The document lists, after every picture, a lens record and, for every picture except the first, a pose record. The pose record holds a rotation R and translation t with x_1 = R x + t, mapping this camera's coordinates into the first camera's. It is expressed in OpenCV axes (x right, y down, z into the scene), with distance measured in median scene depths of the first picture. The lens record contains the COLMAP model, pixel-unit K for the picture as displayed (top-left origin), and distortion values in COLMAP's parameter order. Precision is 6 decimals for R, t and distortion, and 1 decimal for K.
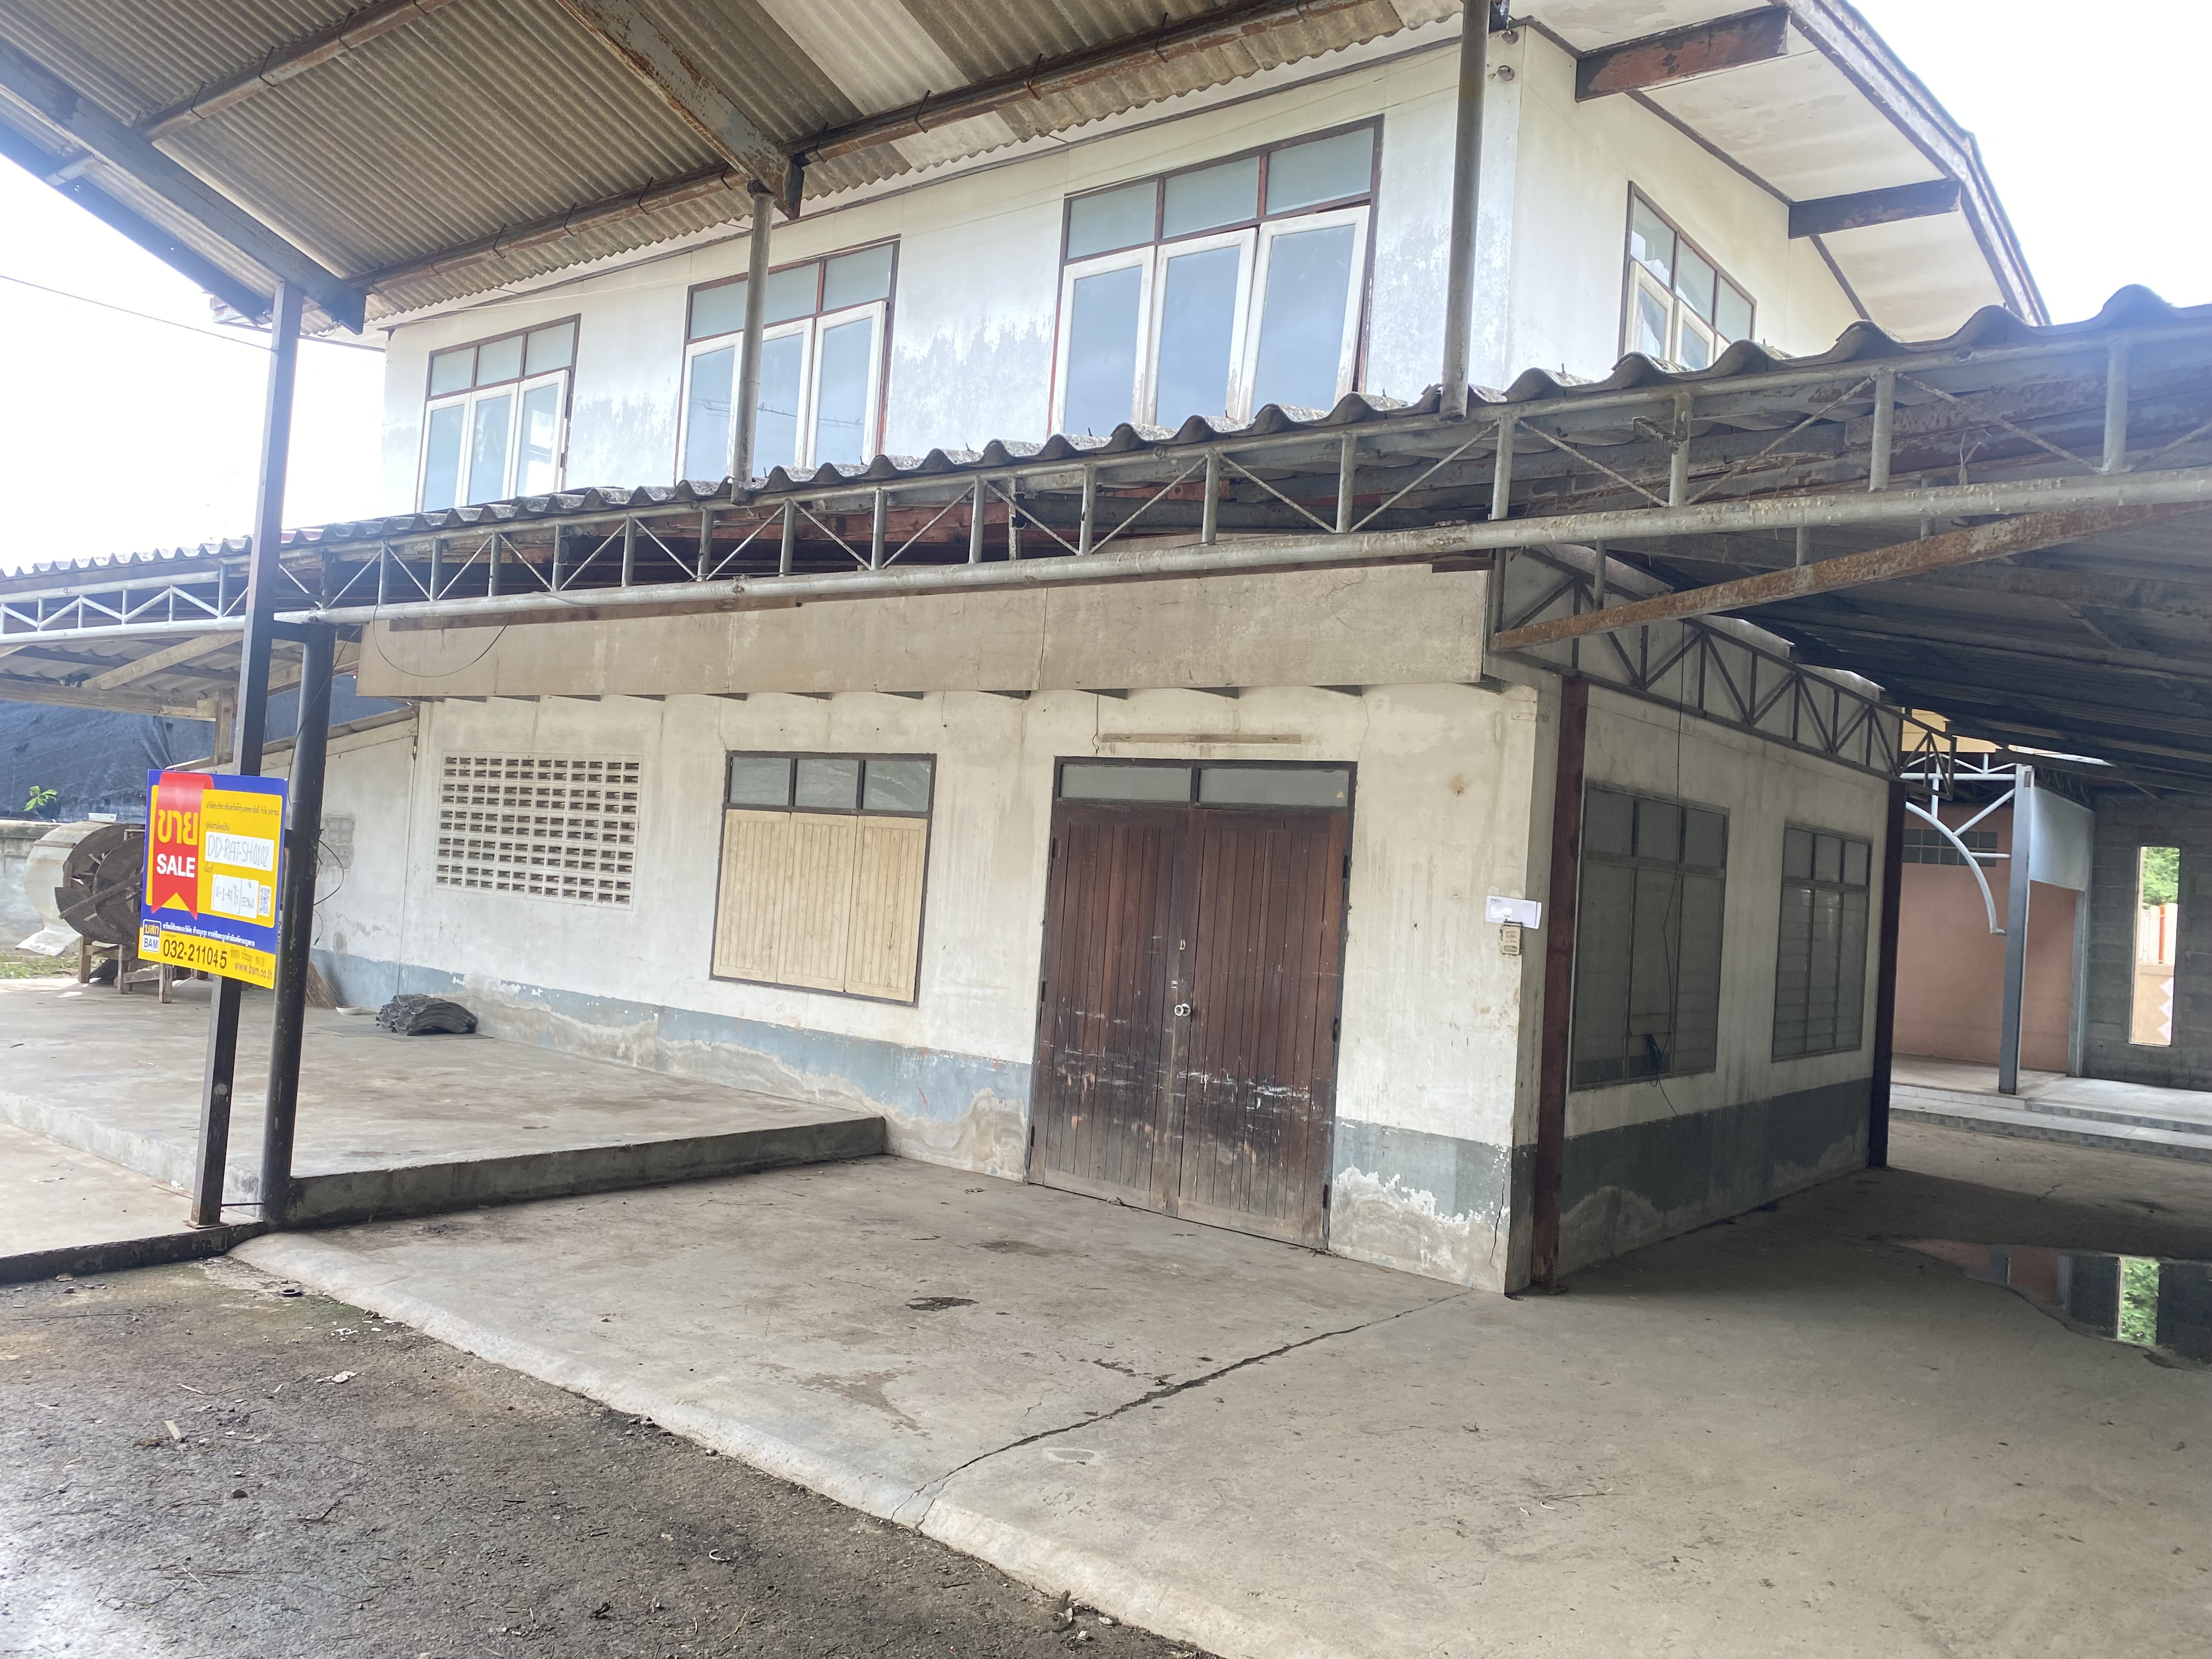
lens RADIAL K [[1676.3, 0, 1105.8], [0, 1676.3, 824.2], [0, 0, 1]] dist [0.000926, -0.000002]
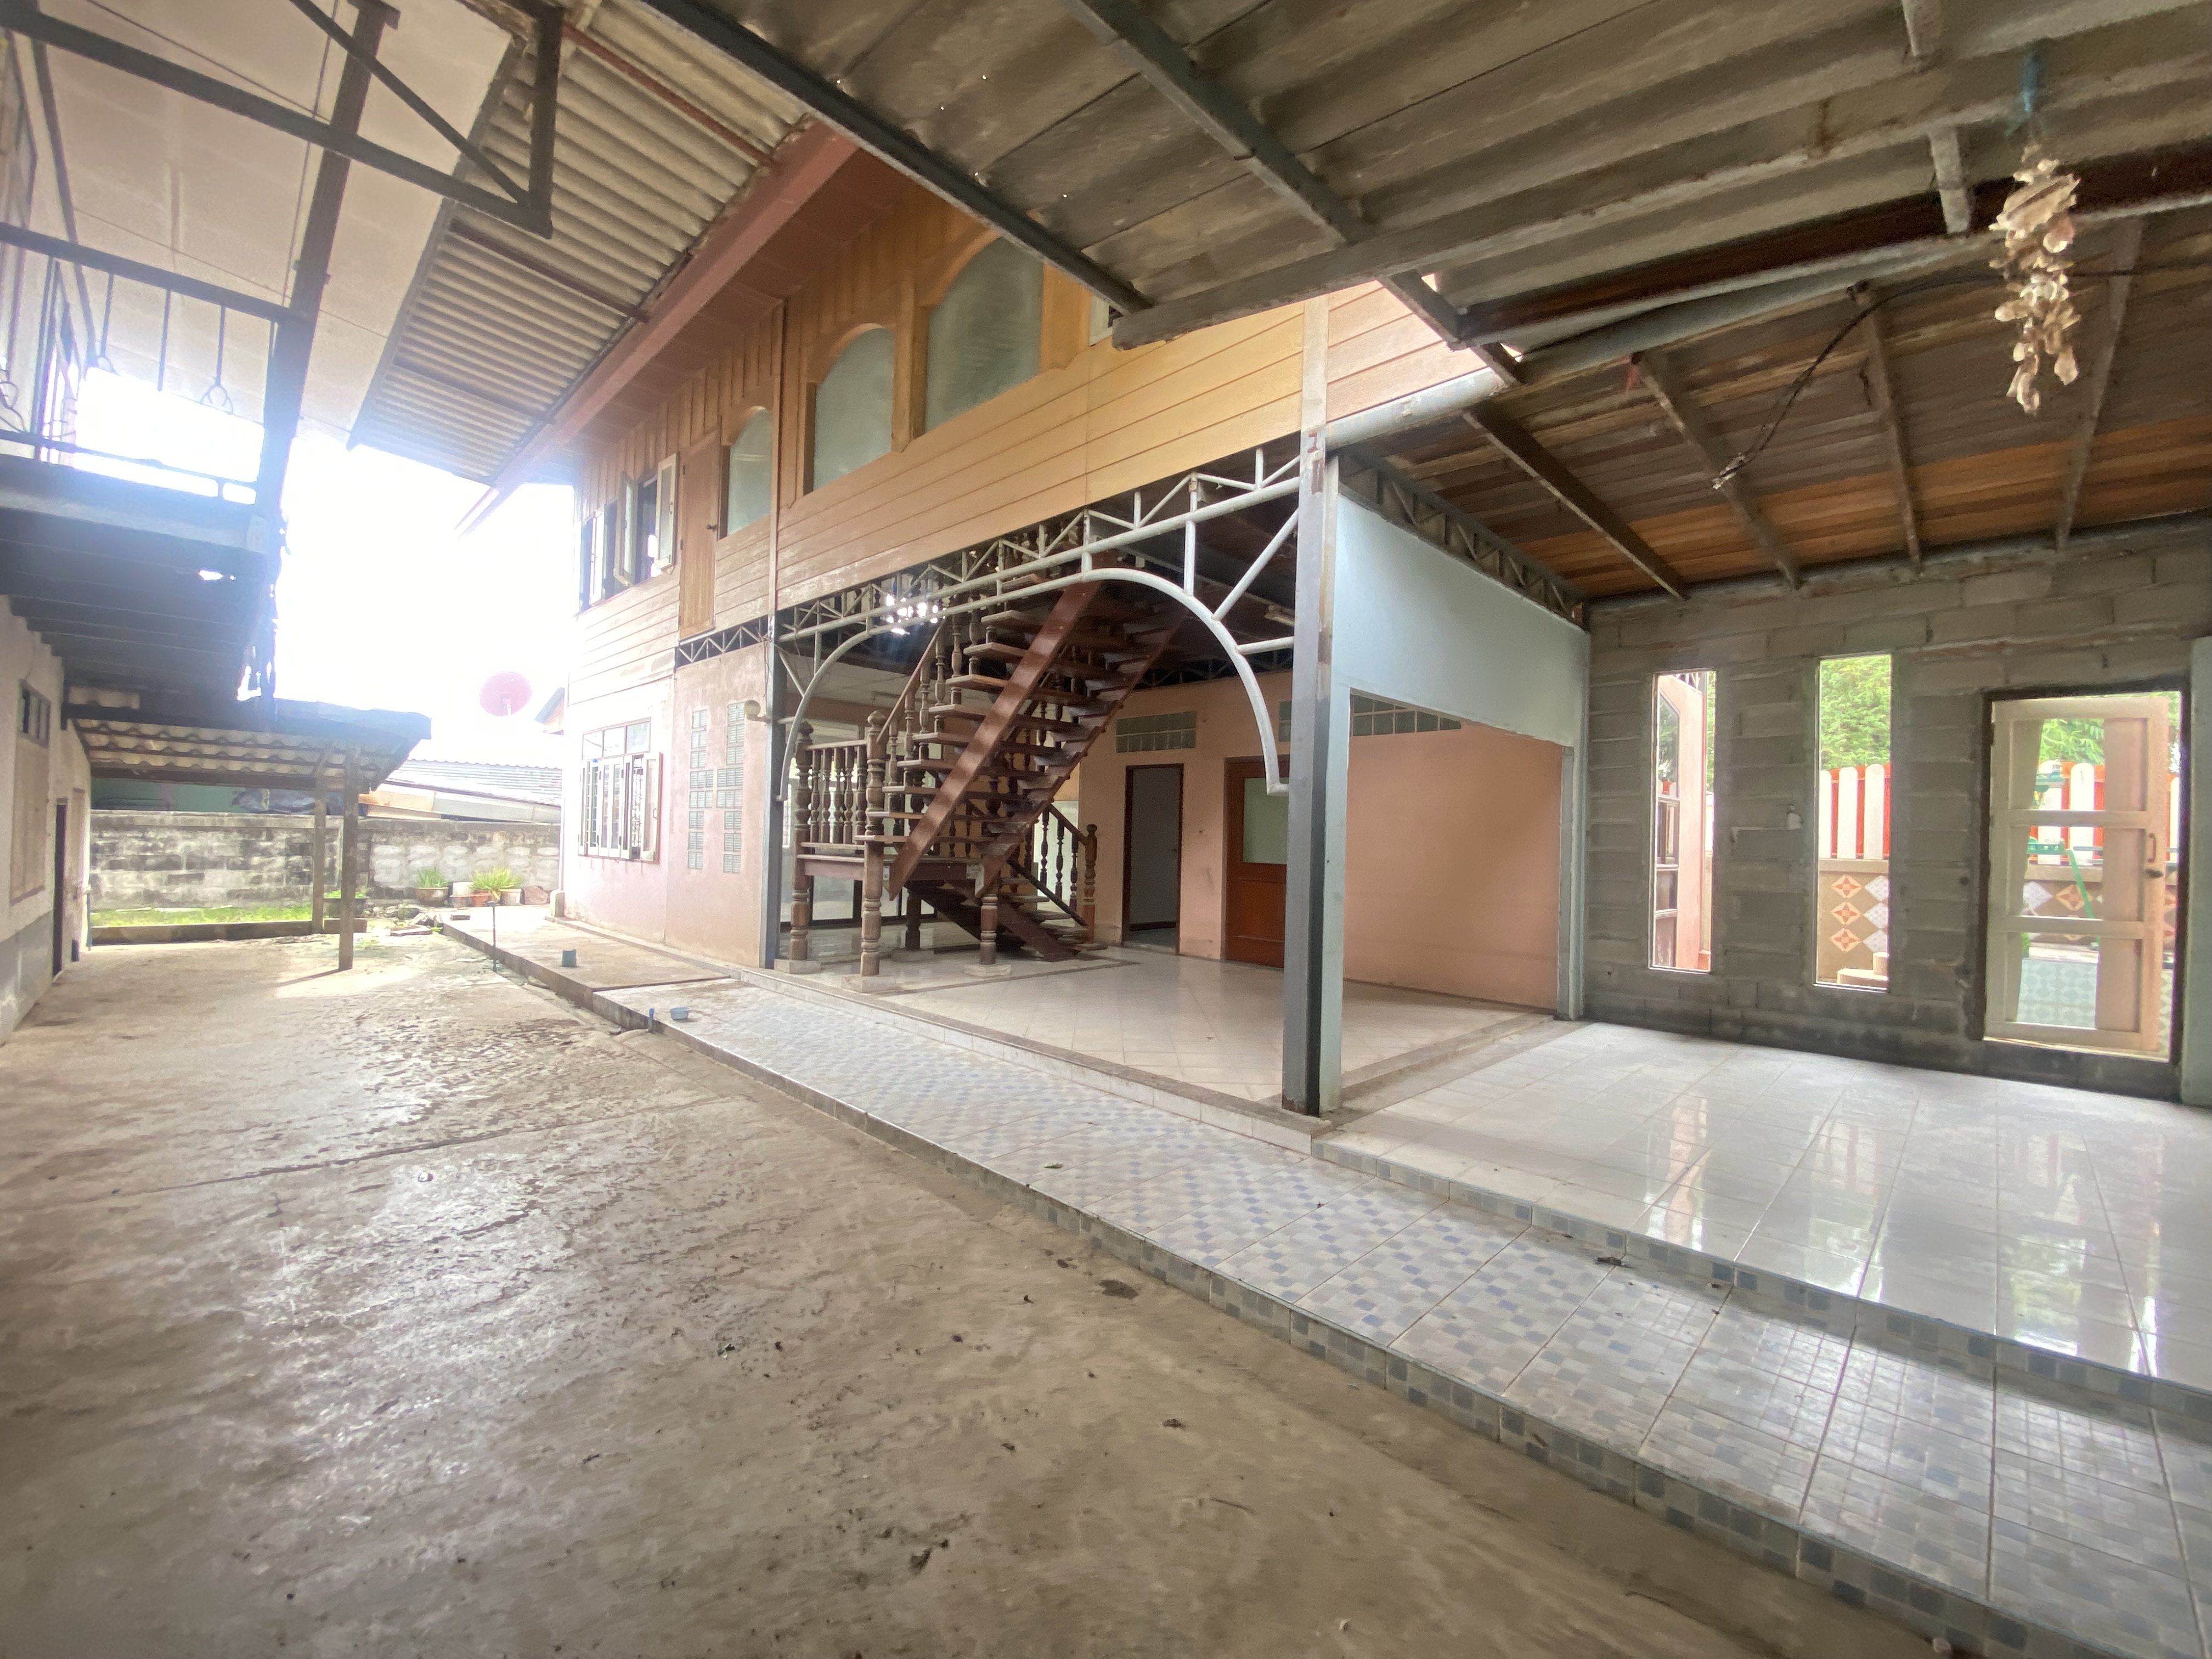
lens RADIAL K [[899.6, 0, 1105.9], [0, 899.6, 832.2], [0, 0, 1]] dist [0.000260, 0.000011]
pose [[0.992471, -0.043106, -0.114647, 0.440767], [0.045831, 0.998723, 0.021238, 0.058683], [0.113585, -0.026333, 0.993179, 0.622914]]
